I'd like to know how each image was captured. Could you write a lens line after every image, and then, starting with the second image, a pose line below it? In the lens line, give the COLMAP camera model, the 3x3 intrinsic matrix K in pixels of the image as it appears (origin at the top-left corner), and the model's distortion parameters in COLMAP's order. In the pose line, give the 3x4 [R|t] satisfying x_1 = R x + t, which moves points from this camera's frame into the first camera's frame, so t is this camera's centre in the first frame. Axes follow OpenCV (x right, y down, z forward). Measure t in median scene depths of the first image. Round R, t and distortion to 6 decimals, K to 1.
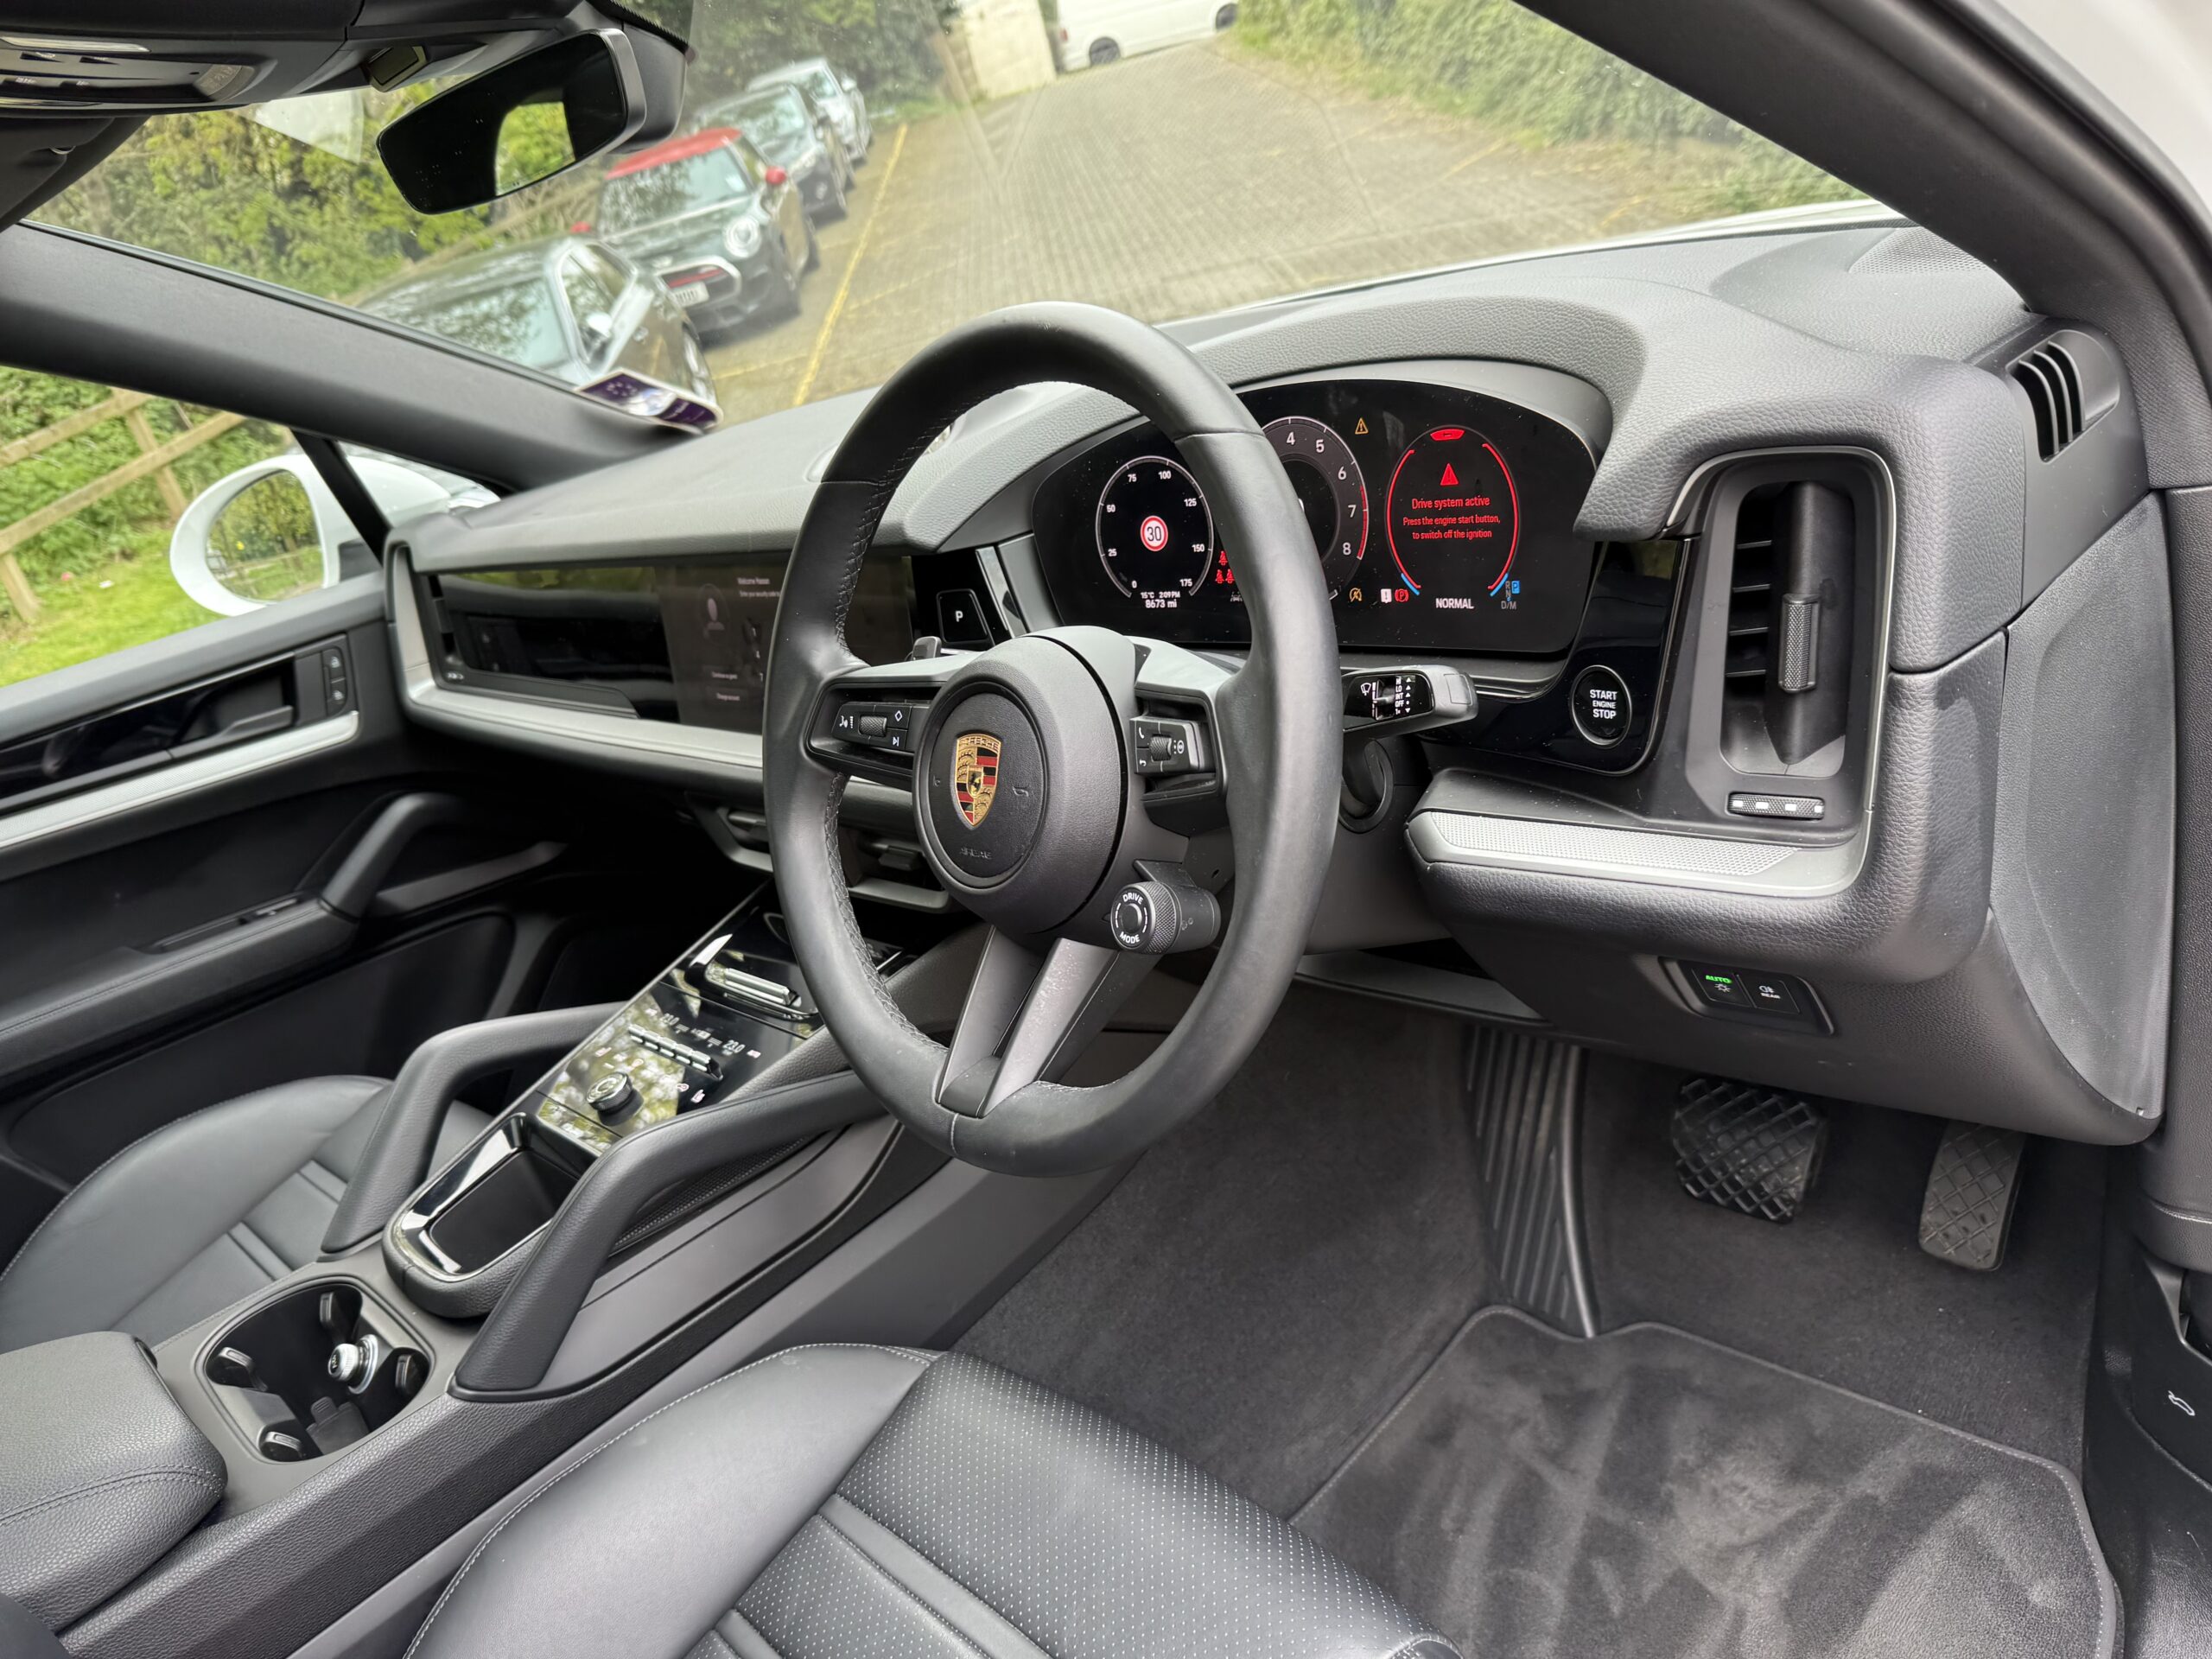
lens RADIAL K [[1594.1, 0, 1114.1], [0, 1594.1, 838.2], [0, 0, 1]] dist [0.015073, -0.027175]
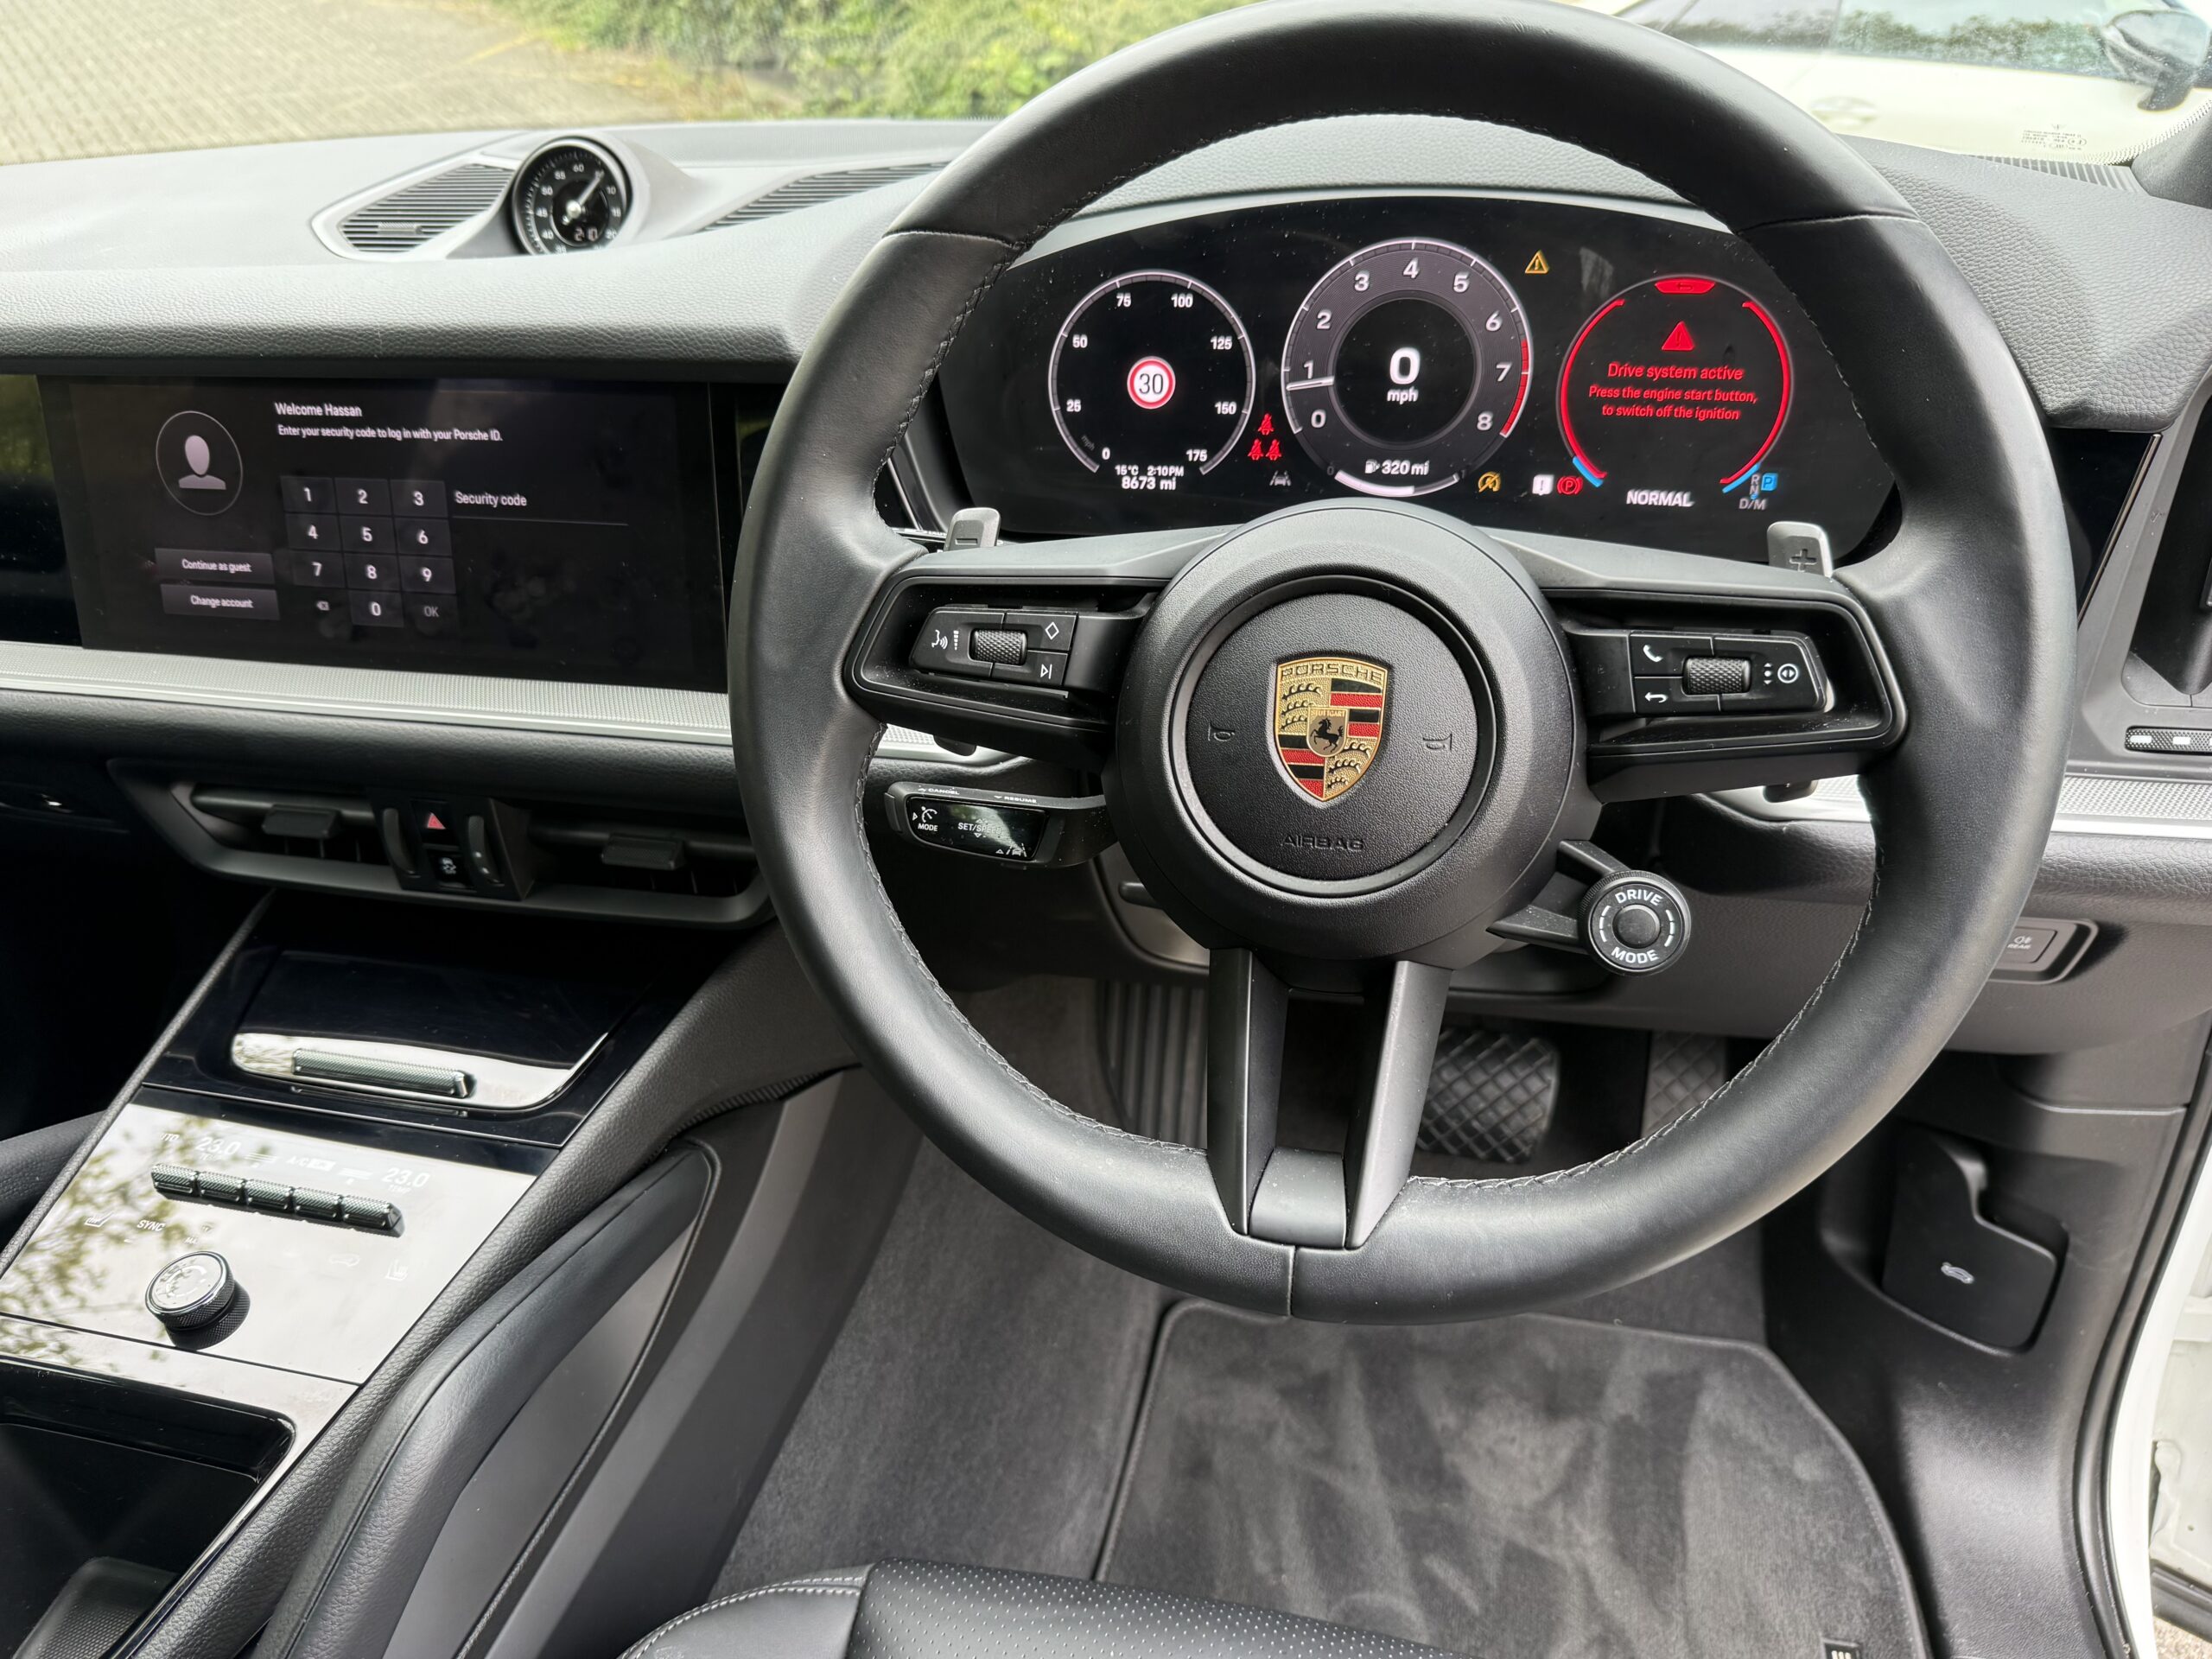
lens RADIAL K [[1594.1, 0, 1109.9], [0, 1594.1, 839.0], [0, 0, 1]] dist [0.015073, -0.027175]
pose [[0.830168, -0.059482, 0.554330, -0.401321], [0.037083, 0.997982, 0.051552, -0.023042], [-0.556278, -0.022240, 0.830699, 0.403355]]
